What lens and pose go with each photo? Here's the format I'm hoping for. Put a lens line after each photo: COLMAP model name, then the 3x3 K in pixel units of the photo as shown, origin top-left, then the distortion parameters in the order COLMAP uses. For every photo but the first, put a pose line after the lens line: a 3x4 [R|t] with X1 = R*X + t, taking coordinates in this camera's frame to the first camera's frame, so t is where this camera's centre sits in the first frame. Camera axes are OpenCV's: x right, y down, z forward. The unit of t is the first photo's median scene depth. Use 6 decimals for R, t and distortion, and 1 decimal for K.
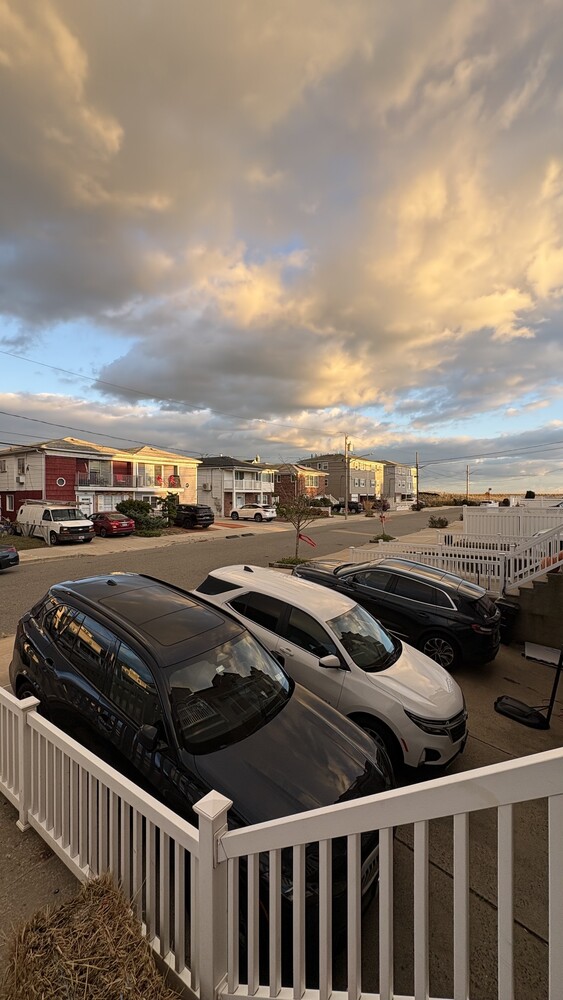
lens RADIAL K [[398.1, 0, 282.7], [0, 398.1, 496.9], [0, 0, 1]] dist [0.000438, 0.000108]
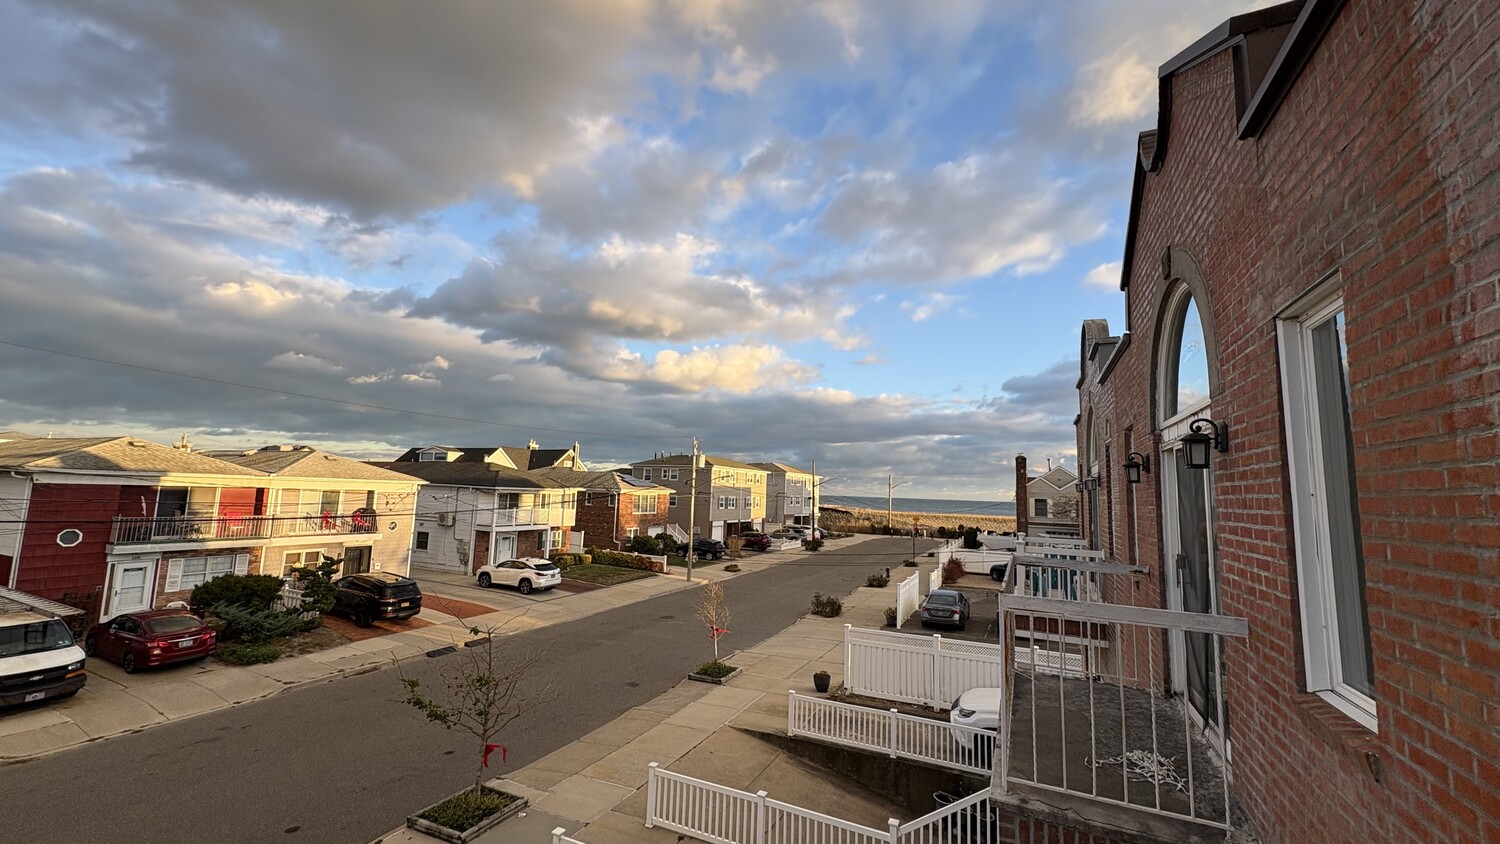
lens RADIAL K [[597.1, 0, 746.5], [0, 597.1, 423.6], [0, 0, 1]] dist [0.000438, 0.000108]
pose [[0.981690, 0.055010, 0.182372, 0.077659], [-0.032826, 0.991925, -0.122504, -0.082389], [-0.187638, 0.114274, 0.975568, 0.091215]]
